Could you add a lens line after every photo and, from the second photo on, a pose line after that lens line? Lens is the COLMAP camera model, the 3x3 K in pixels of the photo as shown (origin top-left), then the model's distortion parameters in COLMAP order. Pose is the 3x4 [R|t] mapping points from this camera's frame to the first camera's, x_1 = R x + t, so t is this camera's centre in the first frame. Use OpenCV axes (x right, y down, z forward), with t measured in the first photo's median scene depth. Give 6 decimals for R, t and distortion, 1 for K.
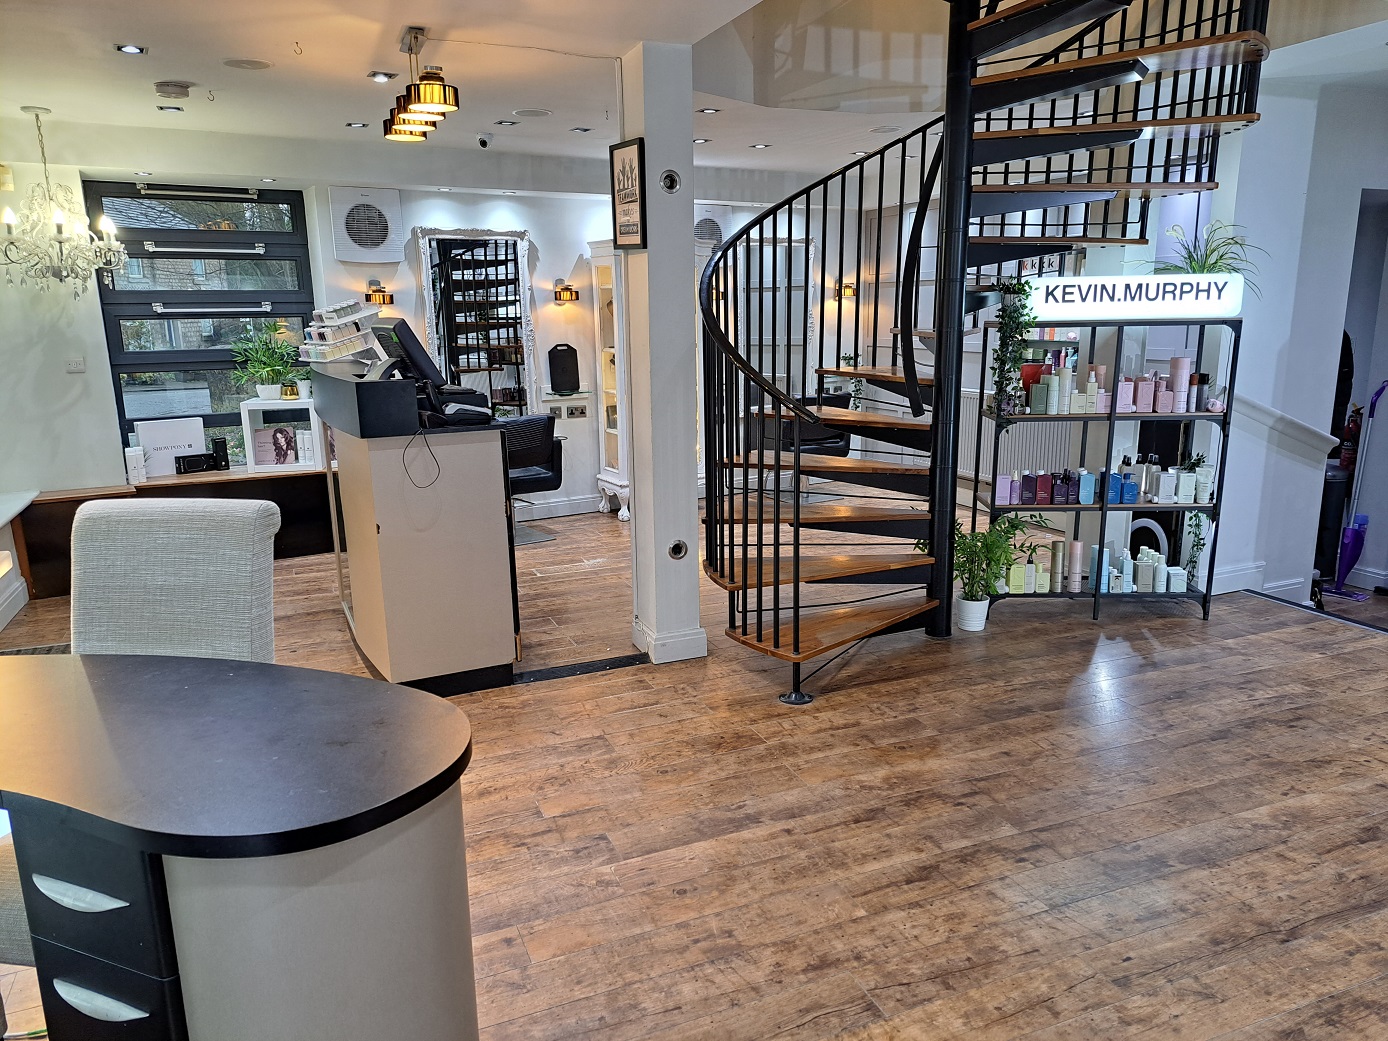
lens RADIAL K [[984.8, 0, 685.8], [0, 984.8, 532.7], [0, 0, 1]] dist [0.061519, -0.045050]
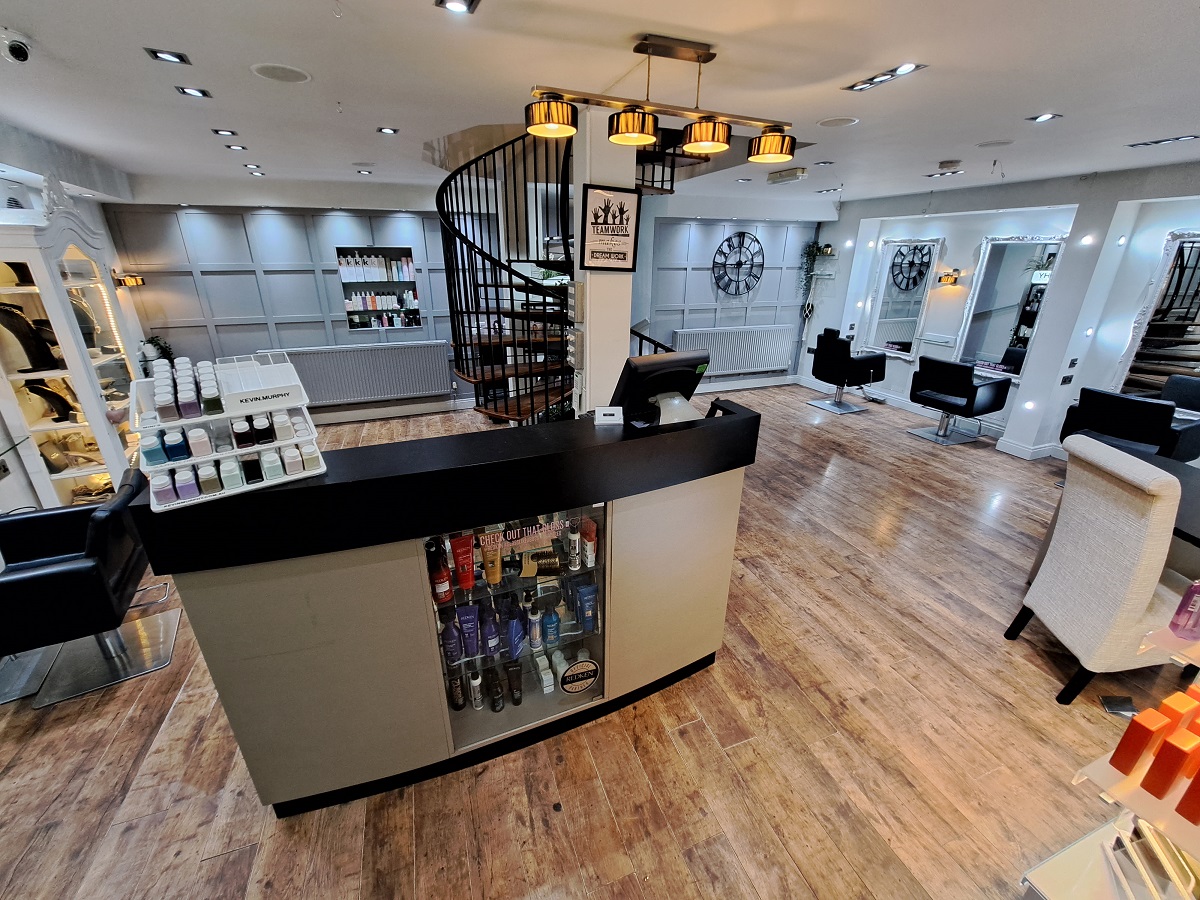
lens RADIAL K [[474.1, 0, 591.2], [0, 474.1, 439.1], [0, 0, 1]] dist [-0.000477, 0.000078]
pose [[0.047519, -0.346889, 0.936702, -0.647133], [0.226455, 0.917085, 0.328136, -0.261720], [-0.972862, 0.196528, 0.122134, 0.882820]]
